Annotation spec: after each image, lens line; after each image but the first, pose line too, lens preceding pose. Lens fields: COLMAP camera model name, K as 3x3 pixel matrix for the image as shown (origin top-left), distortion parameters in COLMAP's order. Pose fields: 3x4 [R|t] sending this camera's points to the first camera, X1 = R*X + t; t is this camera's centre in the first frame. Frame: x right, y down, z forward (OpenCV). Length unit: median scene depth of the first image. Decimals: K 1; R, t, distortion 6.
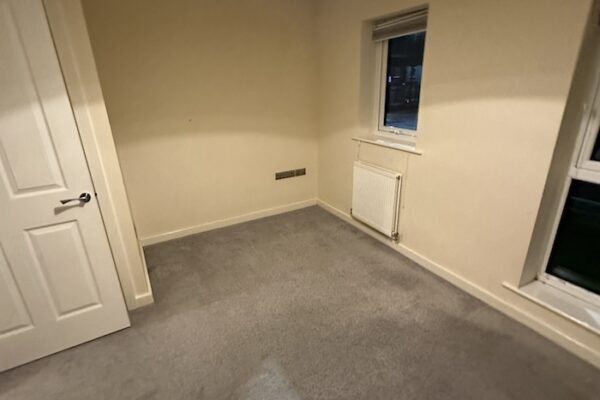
lens RADIAL K [[319.6, 0, 300.9], [0, 319.6, 200.6], [0, 0, 1]] dist [-0.004763, 0.000567]
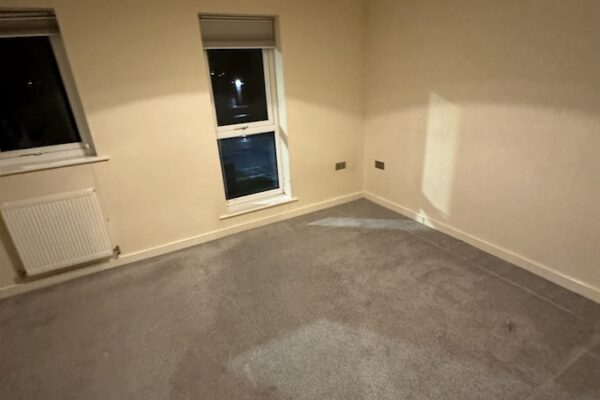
lens RADIAL K [[319.6, 0, 304.0], [0, 319.6, 199.9], [0, 0, 1]] dist [-0.004763, 0.000567]
pose [[-0.002424, -0.345411, 0.938449, -0.617562], [0.405147, 0.857641, 0.316715, -0.105039], [-0.914249, 0.380977, 0.137863, 0.347914]]
